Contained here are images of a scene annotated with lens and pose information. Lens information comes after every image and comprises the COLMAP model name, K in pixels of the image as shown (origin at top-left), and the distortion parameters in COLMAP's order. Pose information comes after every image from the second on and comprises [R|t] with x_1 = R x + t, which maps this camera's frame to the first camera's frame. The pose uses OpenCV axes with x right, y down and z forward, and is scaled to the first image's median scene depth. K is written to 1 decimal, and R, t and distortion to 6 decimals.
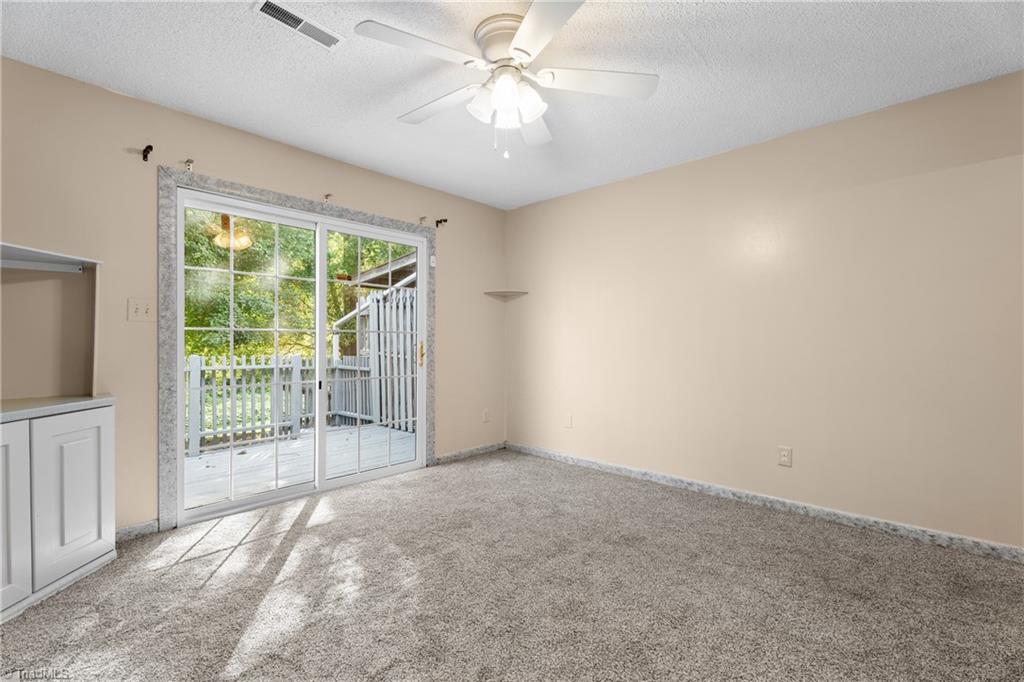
lens RADIAL K [[448.8, 0, 508.4], [0, 448.8, 341.6], [0, 0, 1]] dist [0.000520, 0.000007]
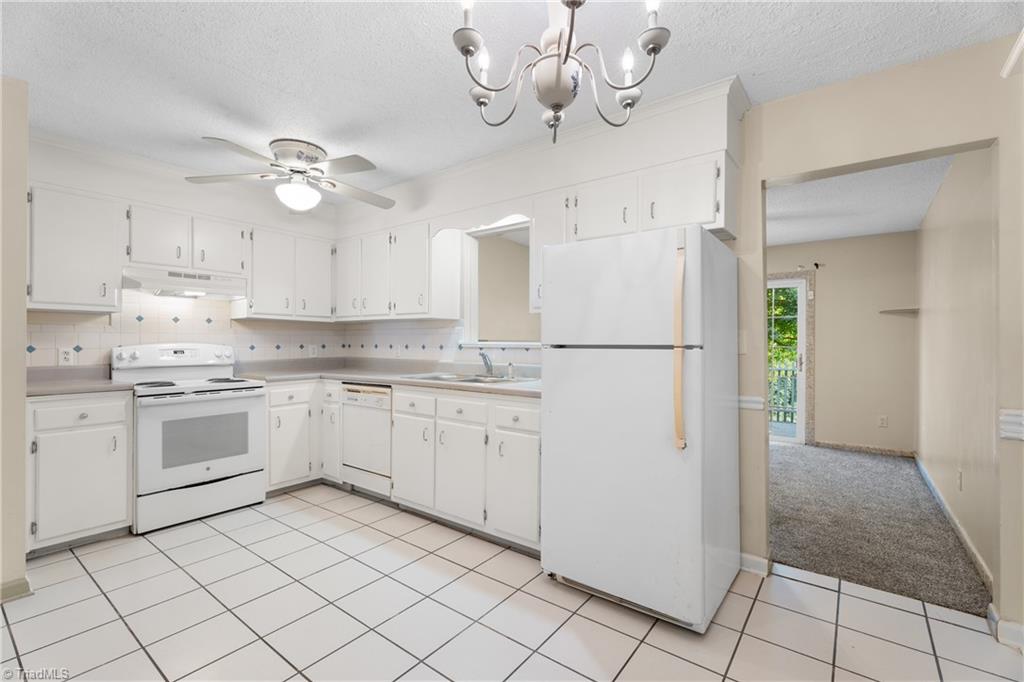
lens RADIAL K [[448.8, 0, 508.4], [0, 448.8, 341.6], [0, 0, 1]] dist [0.000520, 0.000007]
pose [[0.116050, -0.002537, -0.993240, 1.145228], [-0.003077, 0.999991, -0.002913, -0.033273], [0.993239, 0.003394, 0.116041, -0.073220]]
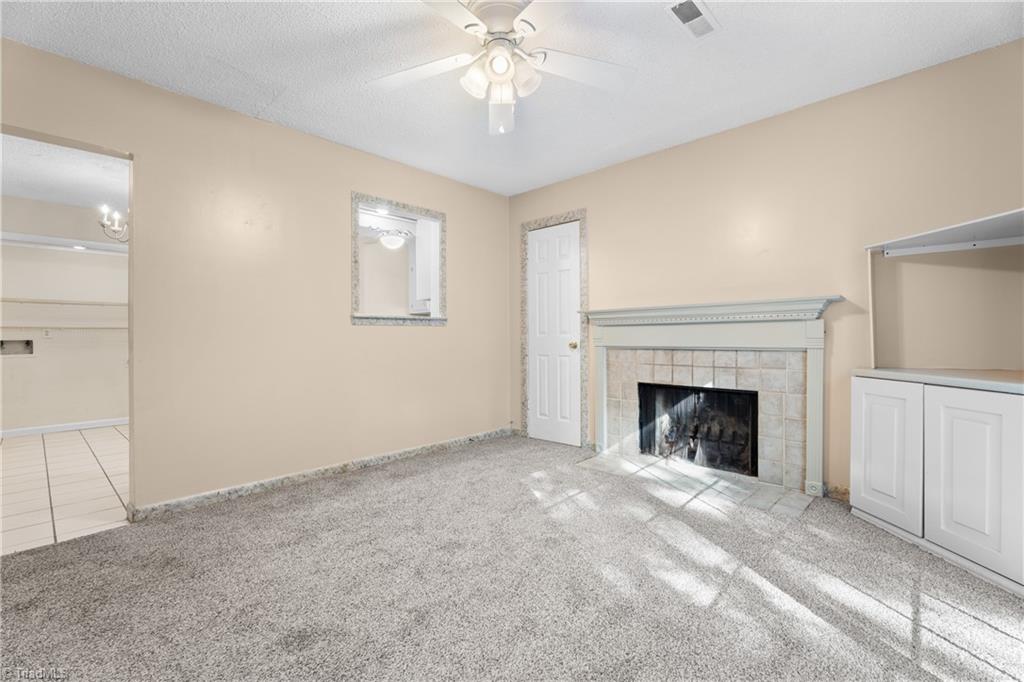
lens RADIAL K [[448.8, 0, 508.4], [0, 448.8, 341.6], [0, 0, 1]] dist [0.000520, 0.000007]
pose [[-0.999926, 0.009328, -0.007801, -0.005815], [0.009214, 0.999852, 0.014532, 0.020218], [0.007935, 0.014459, -0.999864, 1.057024]]
